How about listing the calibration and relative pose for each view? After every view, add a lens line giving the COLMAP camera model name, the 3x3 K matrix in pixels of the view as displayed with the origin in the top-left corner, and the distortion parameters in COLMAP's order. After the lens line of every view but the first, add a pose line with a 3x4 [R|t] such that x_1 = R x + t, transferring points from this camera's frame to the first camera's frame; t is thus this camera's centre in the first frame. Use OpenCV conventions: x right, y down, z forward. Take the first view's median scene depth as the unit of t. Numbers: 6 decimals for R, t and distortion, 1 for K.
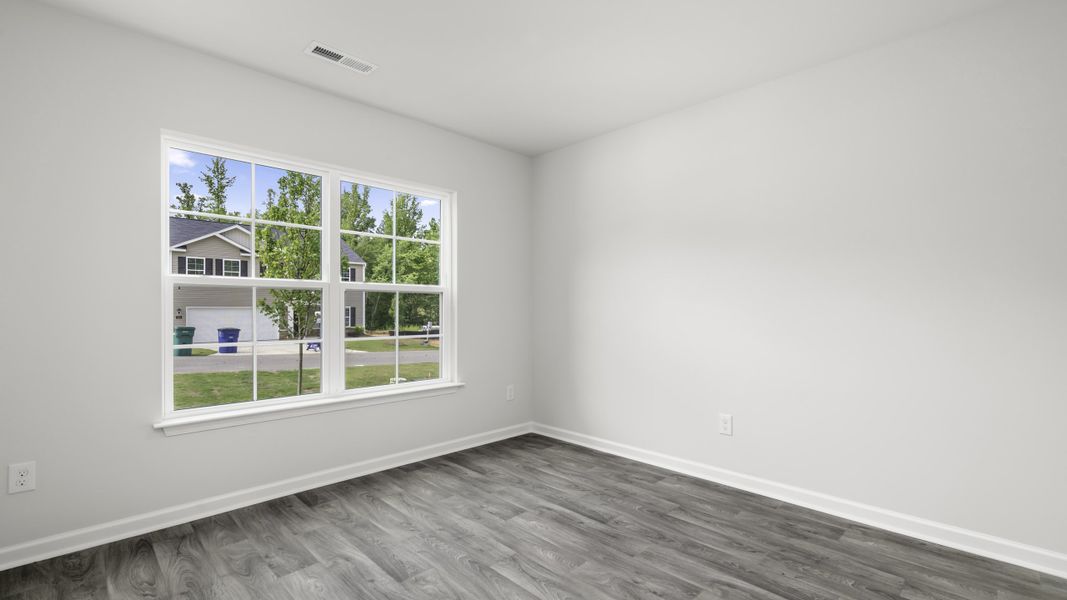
lens RADIAL K [[475.7, 0, 528.4], [0, 475.7, 304.5], [0, 0, 1]] dist [0.004869, 0.000289]
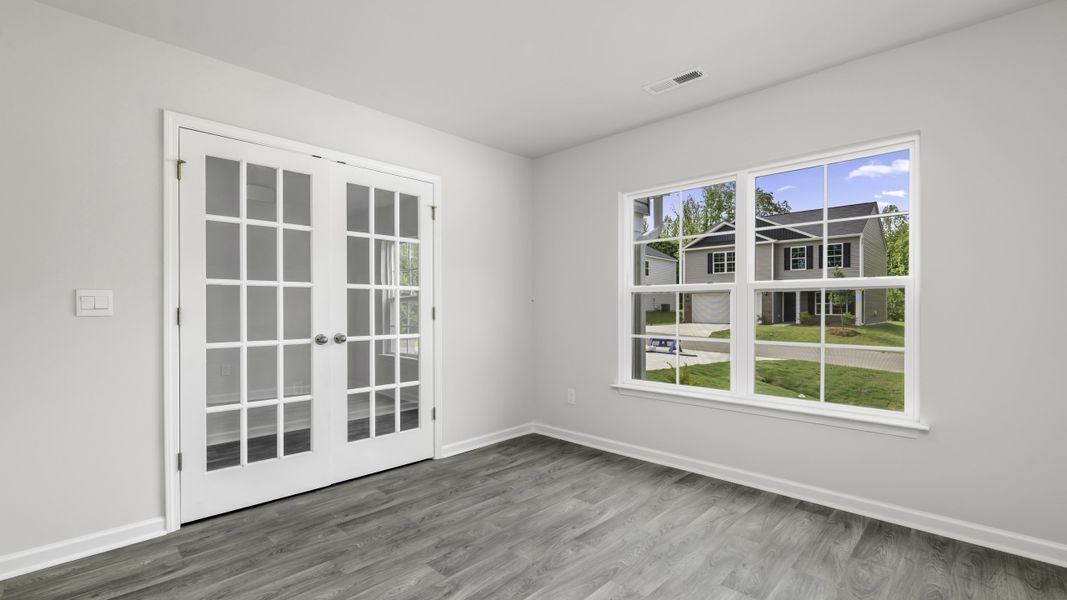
lens RADIAL K [[475.7, 0, 547.7], [0, 475.7, 299.3], [0, 0, 1]] dist [0.004869, 0.000289]
pose [[0.032914, -0.021694, -0.999223, 0.620618], [0.006837, 0.999746, -0.021480, 0.007196], [0.999435, -0.006125, 0.033054, 0.602951]]
